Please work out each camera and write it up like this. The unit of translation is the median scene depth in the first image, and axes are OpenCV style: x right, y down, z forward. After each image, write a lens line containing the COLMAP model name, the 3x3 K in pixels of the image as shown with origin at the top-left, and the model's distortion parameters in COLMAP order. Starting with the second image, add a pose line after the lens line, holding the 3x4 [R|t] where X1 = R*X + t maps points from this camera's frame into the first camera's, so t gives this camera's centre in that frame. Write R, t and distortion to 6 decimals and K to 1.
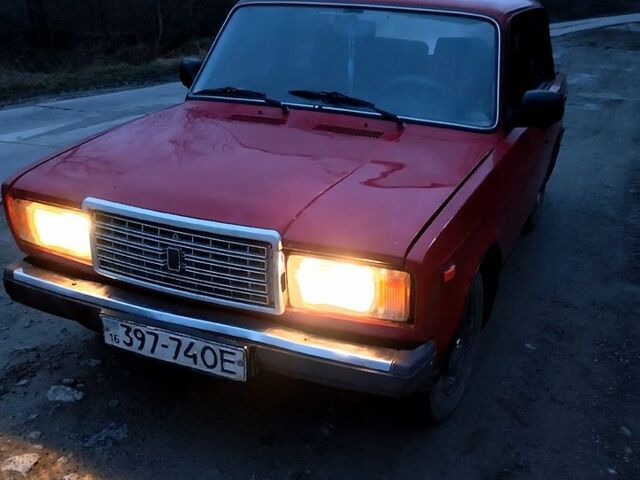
lens RADIAL K [[713.6, 0, 320.0], [0, 713.6, 240.0], [0, 0, 1]] dist [0.016600, 0.015288]
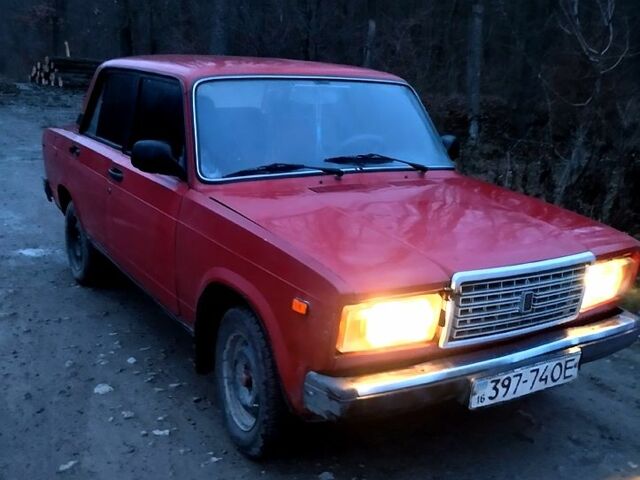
lens RADIAL K [[713.6, 0, 320.0], [0, 713.6, 240.0], [0, 0, 1]] dist [0.016600, 0.015288]
pose [[0.574962, -0.213083, 0.789945, -1.254302], [0.264992, 0.961948, 0.066606, -0.228592], [-0.774079, 0.171033, 0.609549, 0.526434]]
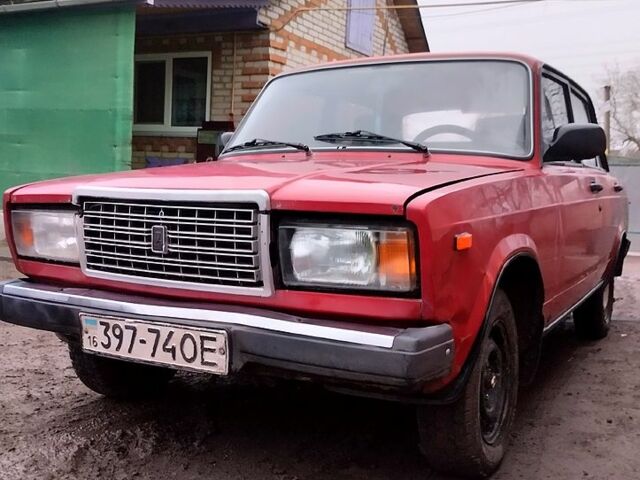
lens RADIAL K [[713.6, 0, 320.0], [0, 713.6, 240.0], [0, 0, 1]] dist [0.016600, 0.015288]
pose [[0.994004, -0.008779, -0.108993, 0.096319], [-0.021687, 0.961143, -0.275197, 0.266748], [0.107173, 0.275910, 0.955190, 0.150641]]
